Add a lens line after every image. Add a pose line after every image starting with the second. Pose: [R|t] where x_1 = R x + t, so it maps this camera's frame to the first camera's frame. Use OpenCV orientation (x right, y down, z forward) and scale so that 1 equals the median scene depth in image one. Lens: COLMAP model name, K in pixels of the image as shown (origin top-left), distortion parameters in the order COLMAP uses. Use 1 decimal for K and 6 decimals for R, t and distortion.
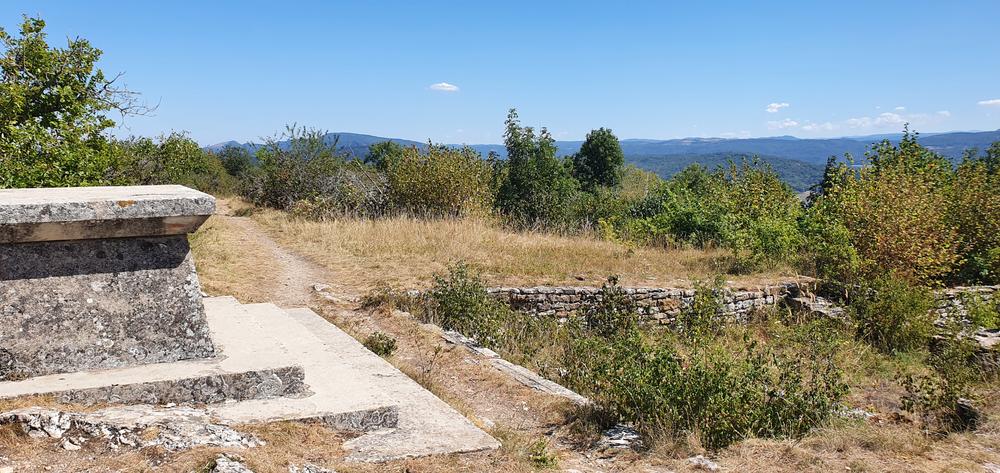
lens RADIAL K [[712.8, 0, 497.7], [0, 712.8, 236.8], [0, 0, 1]] dist [-0.011596, -0.012175]
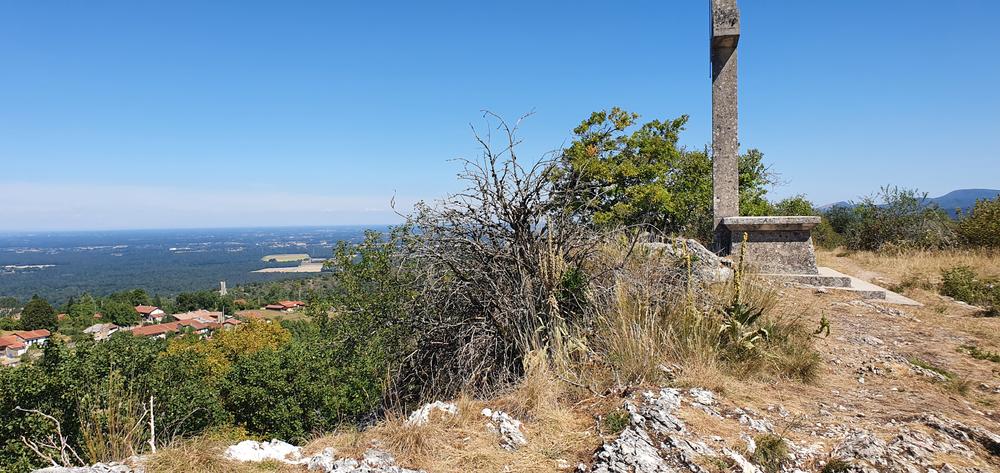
lens RADIAL K [[712.8, 0, 505.9], [0, 712.8, 236.2], [0, 0, 1]] dist [-0.011596, -0.012175]
pose [[0.699601, 0.005770, -0.714510, 0.726689], [-0.069318, 0.995799, -0.059830, 0.271268], [0.711163, 0.091385, 0.697062, -1.802392]]
